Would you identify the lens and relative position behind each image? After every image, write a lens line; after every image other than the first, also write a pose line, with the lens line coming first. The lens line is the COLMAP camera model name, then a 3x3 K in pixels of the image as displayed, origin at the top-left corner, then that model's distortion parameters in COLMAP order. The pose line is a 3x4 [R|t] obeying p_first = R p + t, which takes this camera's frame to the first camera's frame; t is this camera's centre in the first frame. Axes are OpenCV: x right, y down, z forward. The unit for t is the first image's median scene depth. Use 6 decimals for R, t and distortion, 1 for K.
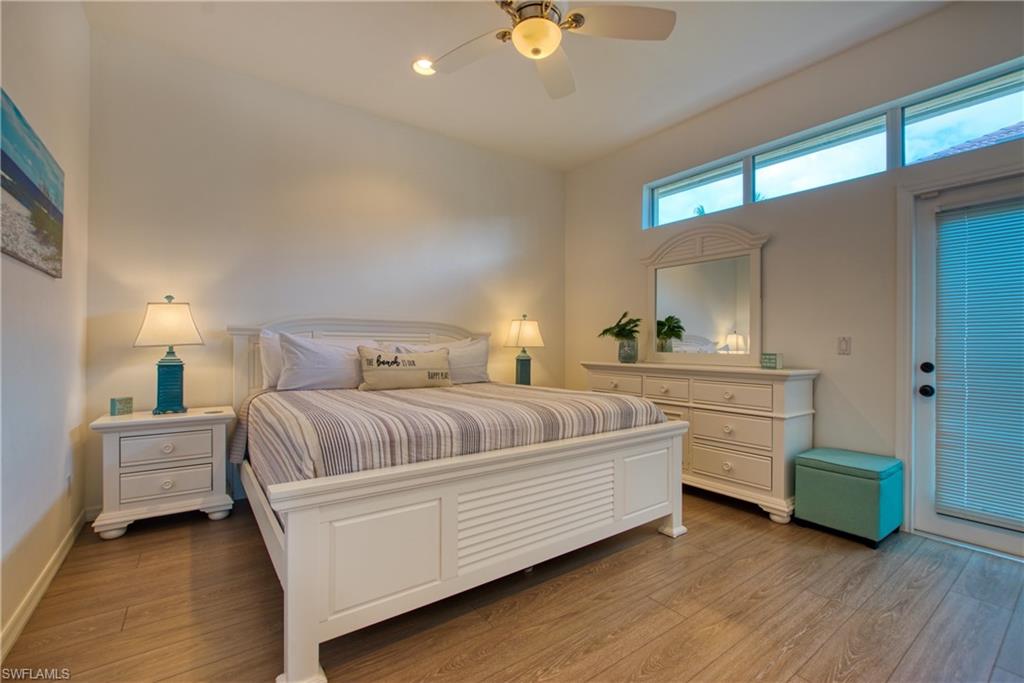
lens RADIAL K [[449.4, 0, 512.0], [0, 449.4, 341.5], [0, 0, 1]] dist [-0.017878, -0.000118]
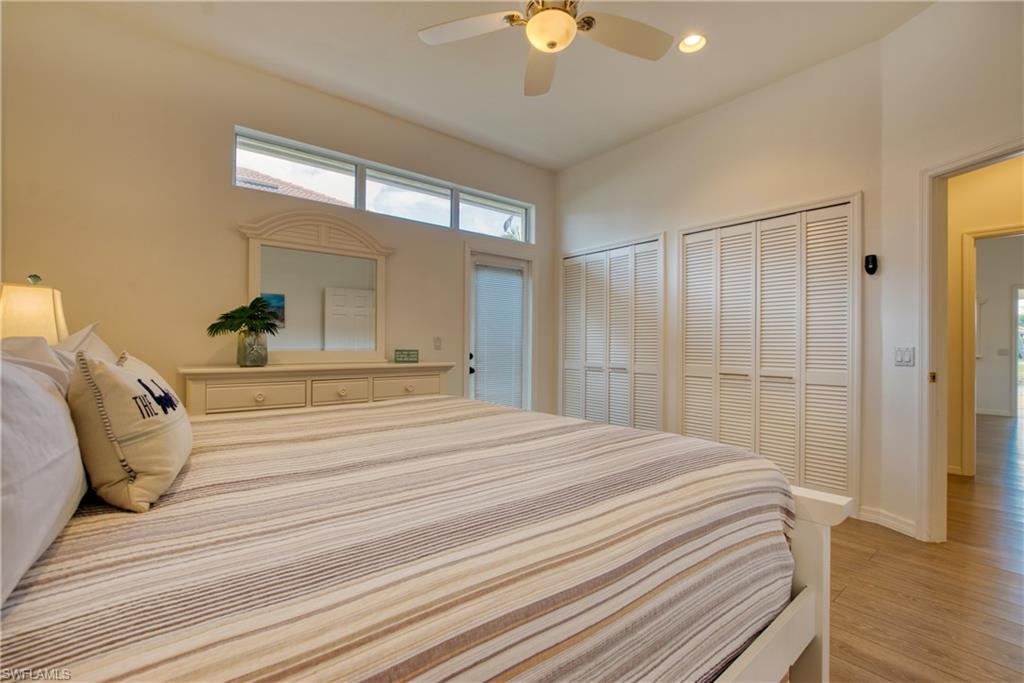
lens RADIAL K [[449.4, 0, 512.0], [0, 449.4, 341.5], [0, 0, 1]] dist [-0.017878, -0.000118]
pose [[-0.075564, 0.008797, 0.997102, -0.658954], [-0.001500, 0.999959, -0.008936, 0.016130], [-0.997140, -0.002170, -0.075548, 0.868428]]
